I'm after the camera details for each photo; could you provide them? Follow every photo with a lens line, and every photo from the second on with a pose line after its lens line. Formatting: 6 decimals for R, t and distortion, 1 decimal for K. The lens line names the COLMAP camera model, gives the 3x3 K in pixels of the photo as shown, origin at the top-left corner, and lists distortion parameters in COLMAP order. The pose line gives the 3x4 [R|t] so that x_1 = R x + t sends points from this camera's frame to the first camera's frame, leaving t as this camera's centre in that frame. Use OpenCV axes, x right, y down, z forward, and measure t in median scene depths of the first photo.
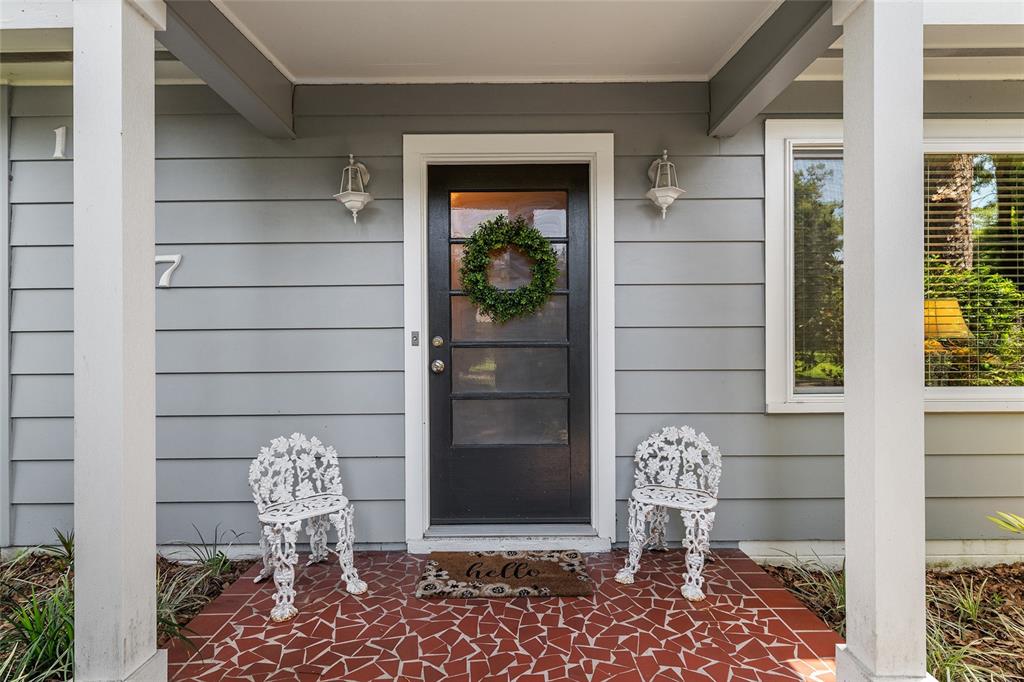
lens RADIAL K [[499.2, 0, 510.9], [0, 499.2, 344.7], [0, 0, 1]] dist [0.000708, 0.000138]
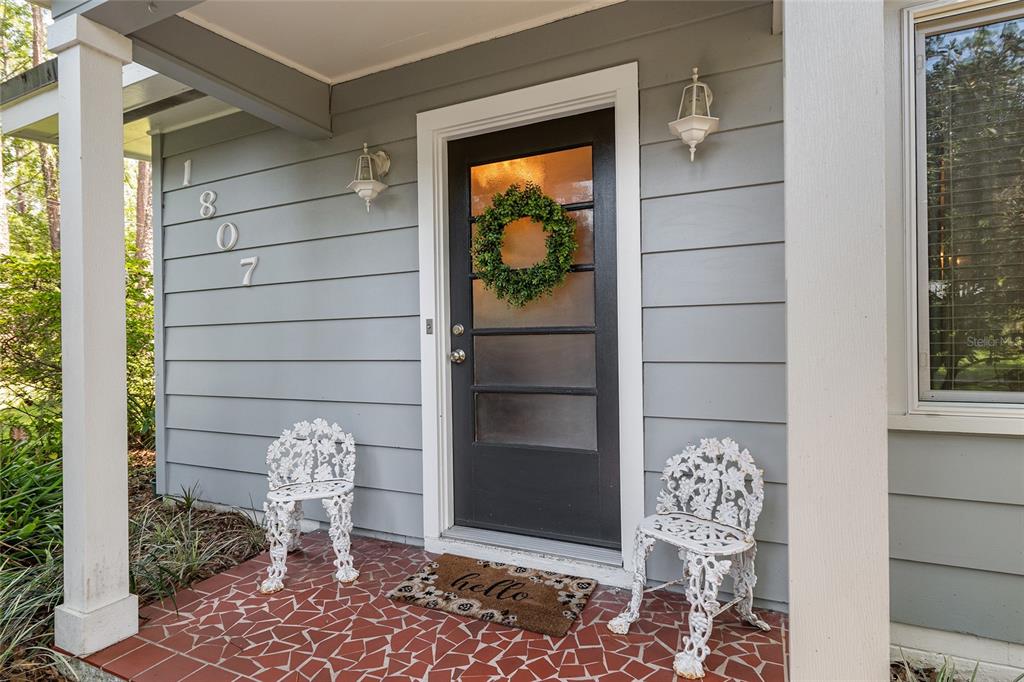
lens RADIAL K [[527.4, 0, 511.5], [0, 527.4, 339.8], [0, 0, 1]] dist [0.001351, -0.001072]
pose [[0.905563, -0.007604, -0.424143, 0.386405], [0.011018, 0.999924, 0.005598, 0.009365], [0.424068, -0.009743, 0.905578, 0.160818]]
